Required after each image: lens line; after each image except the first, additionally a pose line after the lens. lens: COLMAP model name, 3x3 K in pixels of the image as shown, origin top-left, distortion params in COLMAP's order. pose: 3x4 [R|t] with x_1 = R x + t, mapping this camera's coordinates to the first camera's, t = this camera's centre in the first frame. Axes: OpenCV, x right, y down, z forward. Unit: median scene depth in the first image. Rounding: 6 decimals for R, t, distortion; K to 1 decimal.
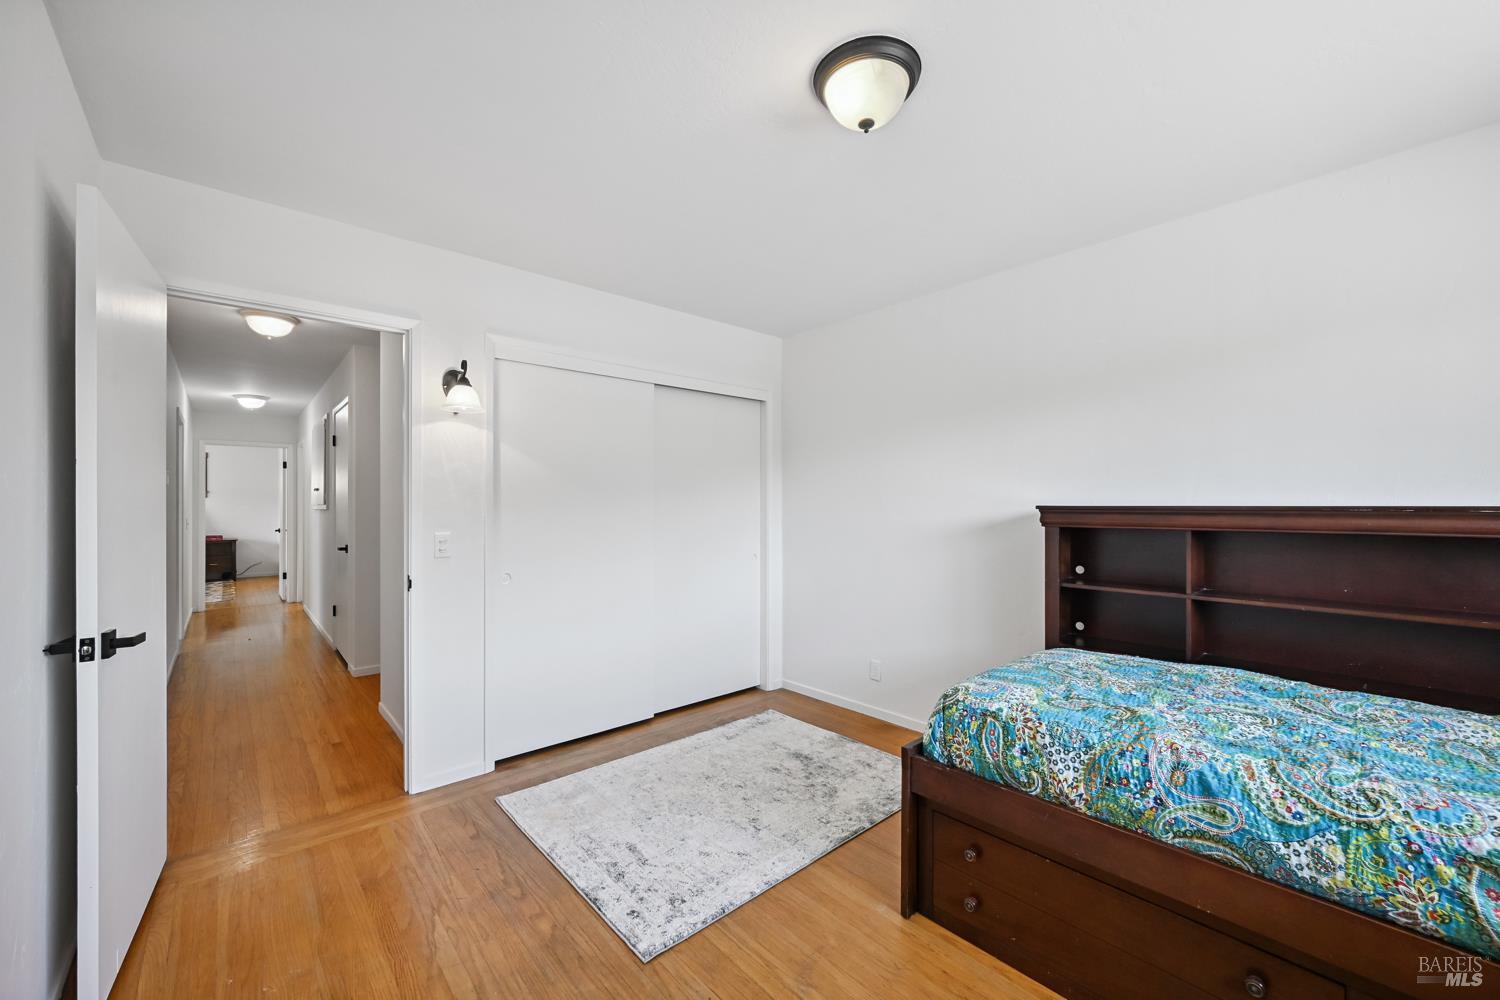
lens RADIAL K [[595.1, 0, 754.1], [0, 595.1, 502.9], [0, 0, 1]] dist [-0.000208, 0.000842]
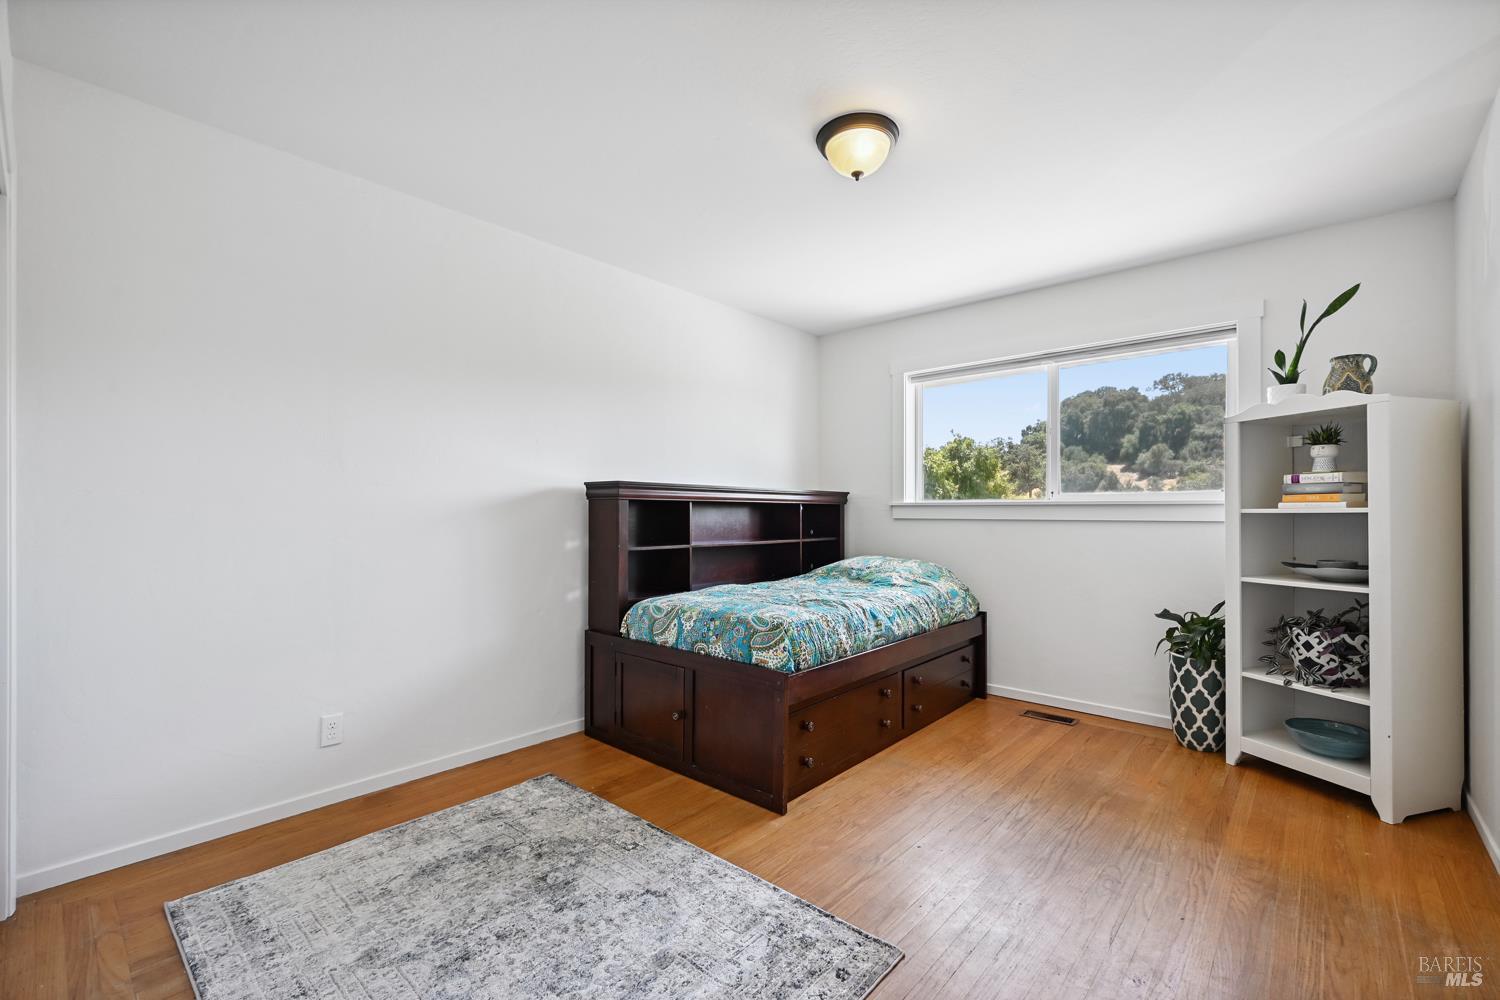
lens RADIAL K [[640.9, 0, 753.8], [0, 640.9, 506.1], [0, 0, 1]] dist [0.000903, 0.000291]
pose [[-0.116016, 0.010662, 0.993190, -0.740855], [-0.004702, 0.999925, -0.011283, 0.063332], [-0.993236, -0.005979, -0.115957, 0.871756]]
